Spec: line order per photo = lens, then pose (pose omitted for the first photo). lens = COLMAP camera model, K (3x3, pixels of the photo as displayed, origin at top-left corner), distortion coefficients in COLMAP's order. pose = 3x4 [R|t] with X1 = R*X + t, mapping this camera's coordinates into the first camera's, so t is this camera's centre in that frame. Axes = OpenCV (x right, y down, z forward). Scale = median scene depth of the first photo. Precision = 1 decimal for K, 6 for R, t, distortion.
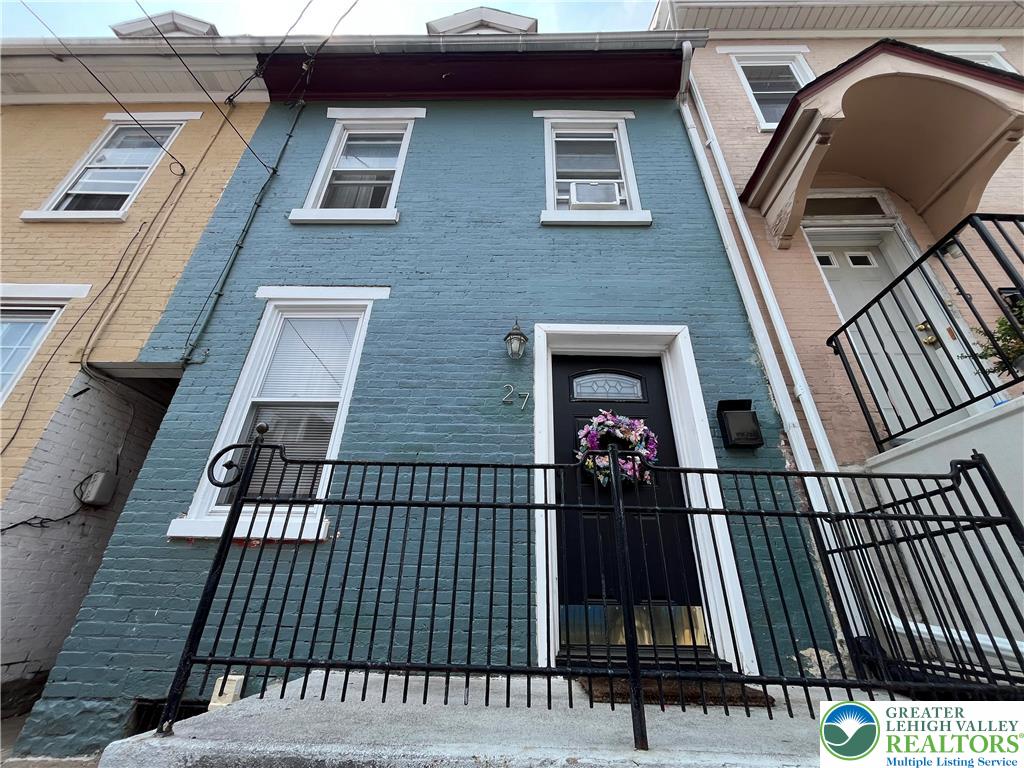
lens RADIAL K [[410.8, 0, 513.5], [0, 410.8, 386.9], [0, 0, 1]] dist [-0.002567, -0.000265]
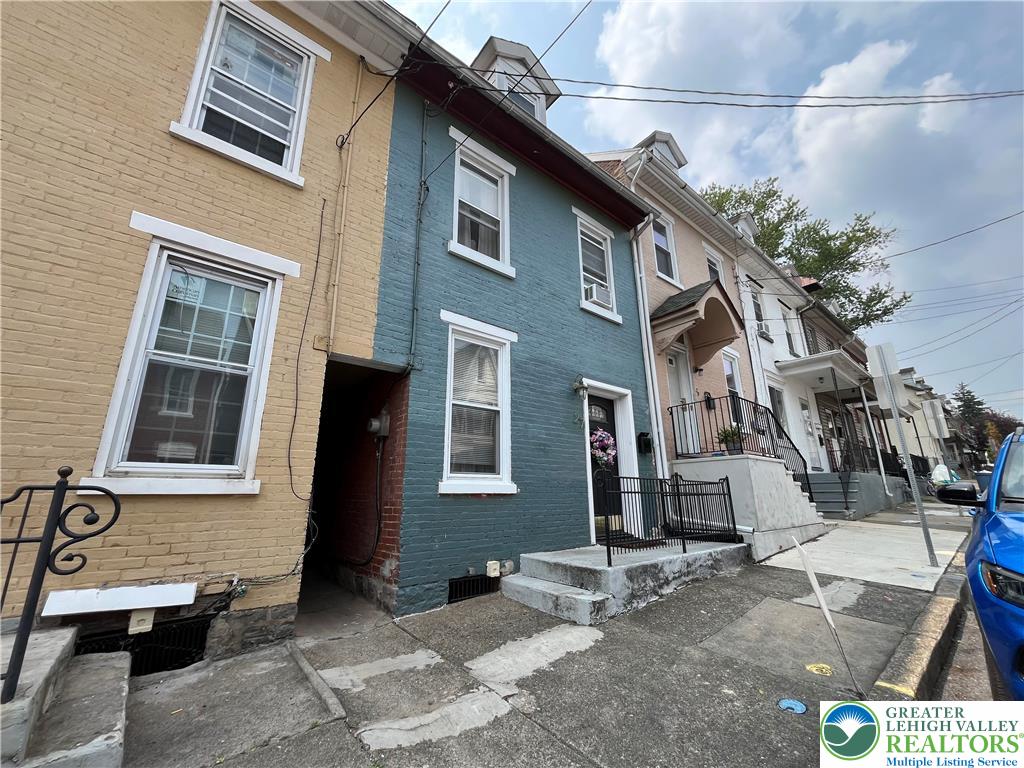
lens RADIAL K [[410.8, 0, 515.6], [0, 410.8, 385.1], [0, 0, 1]] dist [-0.002567, -0.000265]
pose [[0.760165, 0.147399, 0.632789, -1.315923], [-0.279288, 0.953487, 0.113406, -0.242302], [-0.586640, -0.262938, 0.765975, -0.240808]]
